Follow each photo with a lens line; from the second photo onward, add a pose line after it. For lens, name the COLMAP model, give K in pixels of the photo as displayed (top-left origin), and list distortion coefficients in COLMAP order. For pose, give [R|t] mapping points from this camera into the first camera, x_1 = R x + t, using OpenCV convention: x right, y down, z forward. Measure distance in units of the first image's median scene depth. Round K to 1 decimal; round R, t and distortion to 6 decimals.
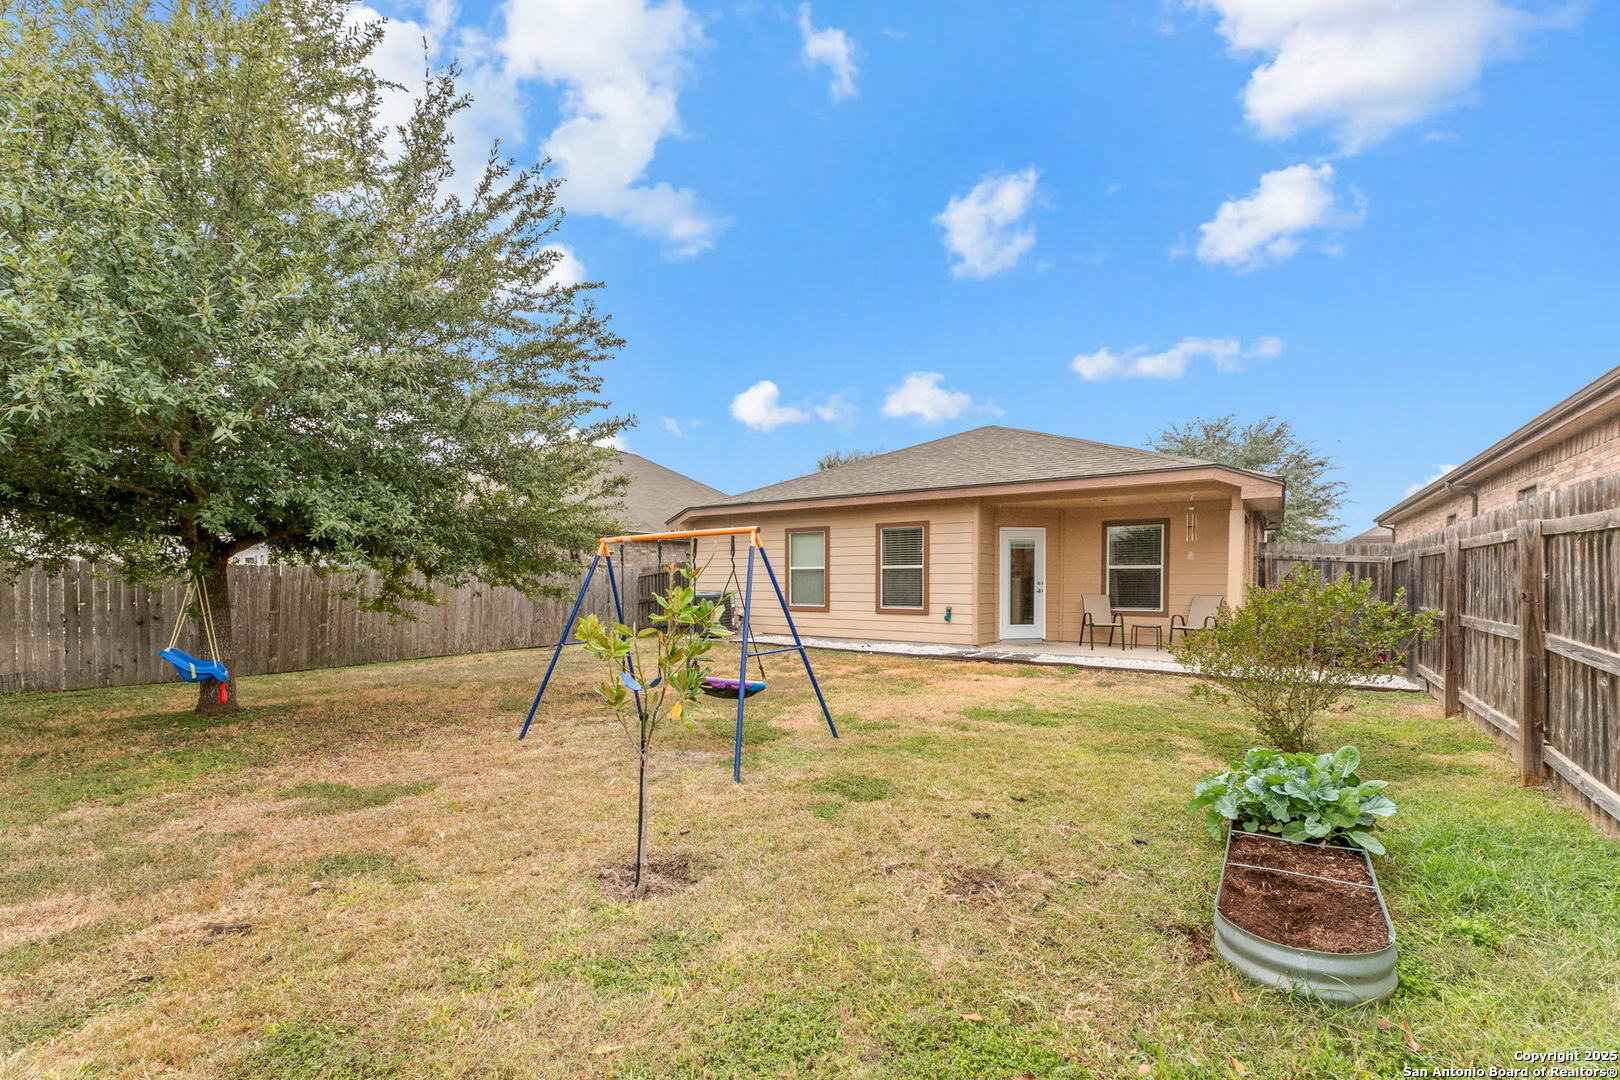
lens RADIAL K [[663.2, 0, 805.2], [0, 663.2, 614.0], [0, 0, 1]] dist [0.000405, 0.000116]
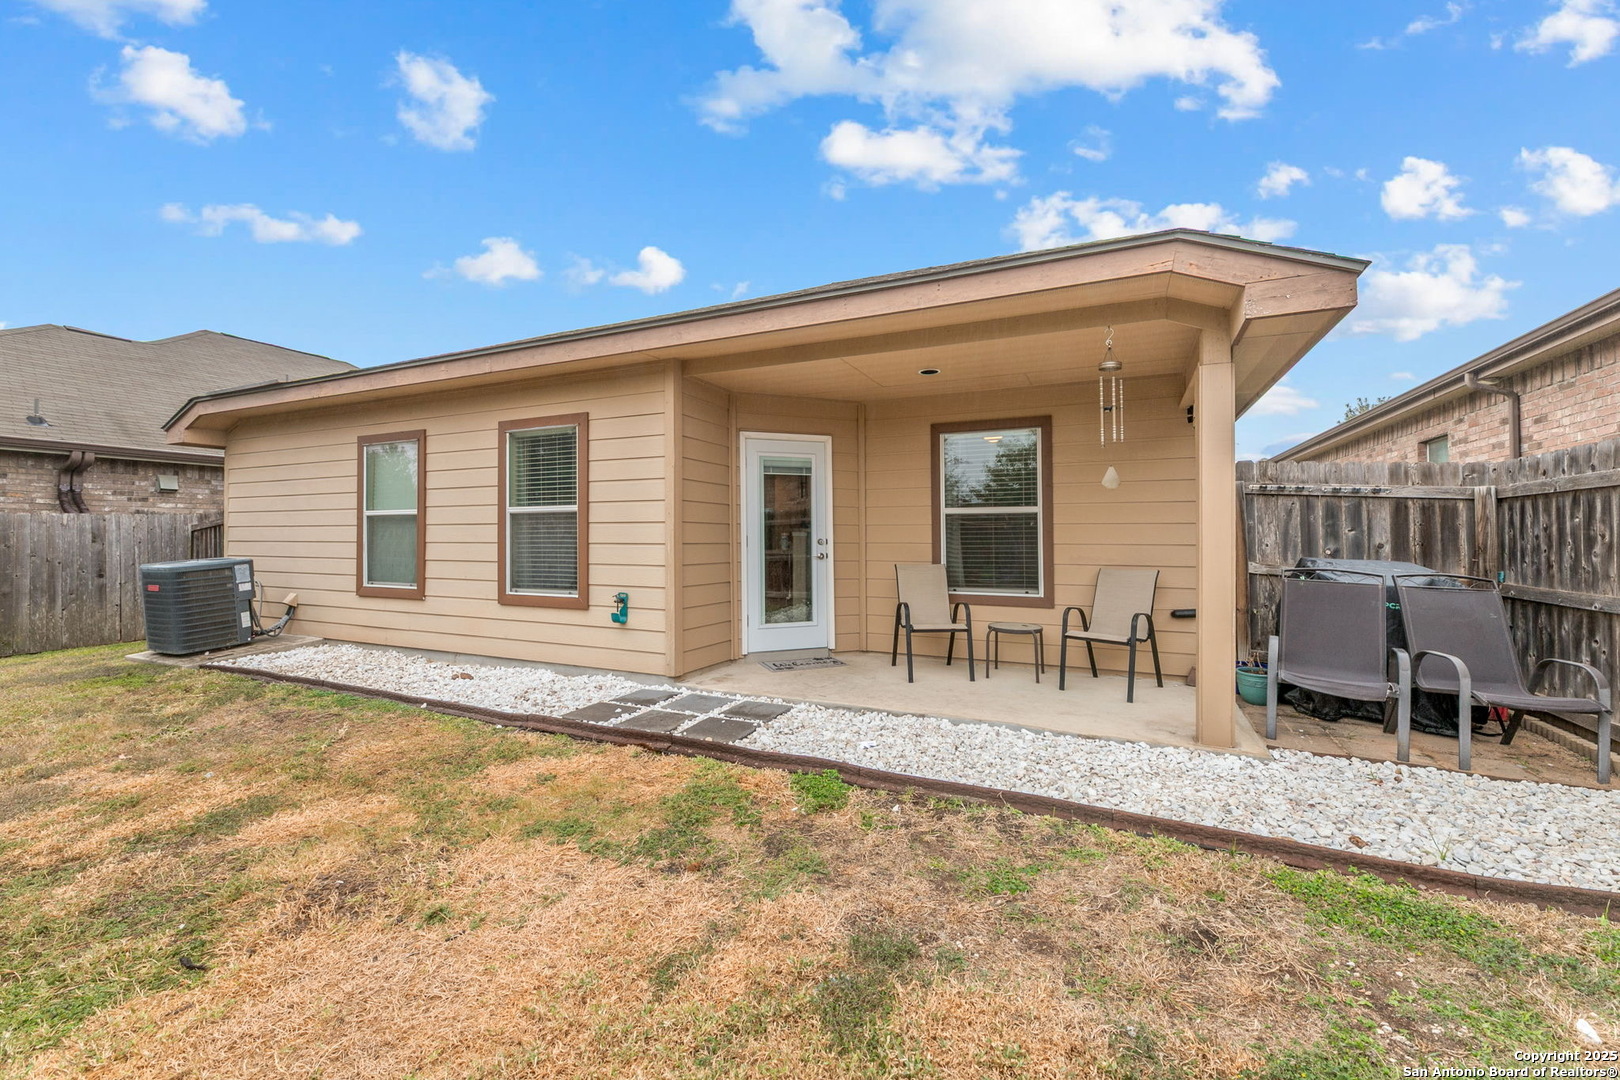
lens RADIAL K [[663.2, 0, 807.6], [0, 663.2, 542.5], [0, 0, 1]] dist [0.000405, 0.000116]
pose [[0.984351, -0.003753, 0.176179, 0.258126], [0.010402, 0.999267, -0.036828, -0.027523], [-0.175911, 0.038084, 0.983669, 0.503973]]
